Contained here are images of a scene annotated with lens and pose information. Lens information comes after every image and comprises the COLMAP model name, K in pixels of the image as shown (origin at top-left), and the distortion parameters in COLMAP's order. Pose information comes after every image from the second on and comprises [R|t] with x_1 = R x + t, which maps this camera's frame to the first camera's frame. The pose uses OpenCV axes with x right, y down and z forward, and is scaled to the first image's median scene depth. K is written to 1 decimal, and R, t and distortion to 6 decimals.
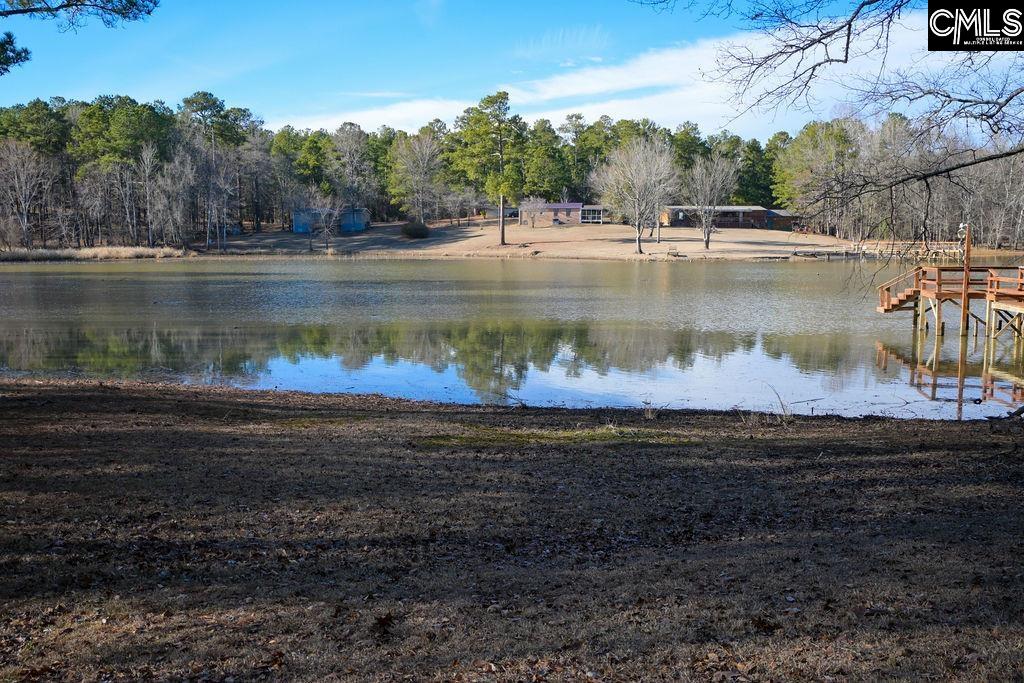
lens RADIAL K [[691.9, 0, 459.5], [0, 691.9, 406.6], [0, 0, 1]] dist [-0.000255, -0.001056]
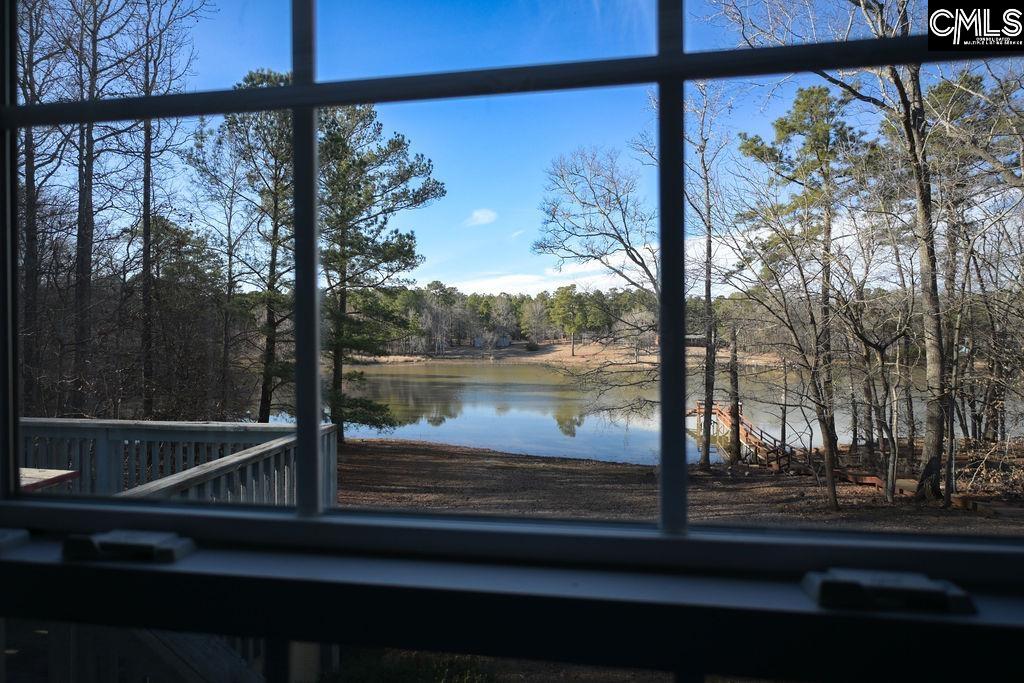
lens RADIAL K [[536.1, 0, 525.6], [0, 536.1, 358.4], [0, 0, 1]] dist [-0.000653, -0.000046]
pose [[0.987267, 0.010699, -0.158710, 0.172042], [-0.023551, 0.996571, -0.079323, -0.092552], [0.157317, 0.082051, 0.984134, -0.582707]]
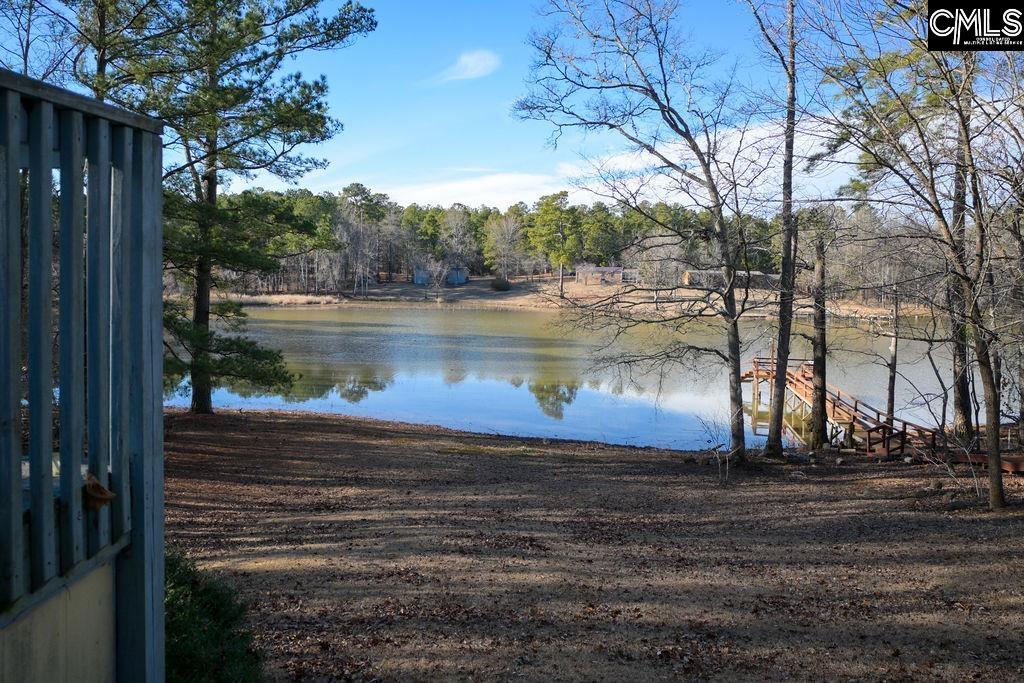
lens RADIAL K [[768.3, 0, 512.0], [0, 768.3, 341.5], [0, 0, 1]] dist [0.000705, -0.000405]
pose [[0.992598, 0.030333, -0.117595, 0.143506], [-0.037099, 0.997754, -0.055777, -0.056746], [0.115639, 0.059727, 0.991494, -0.515494]]
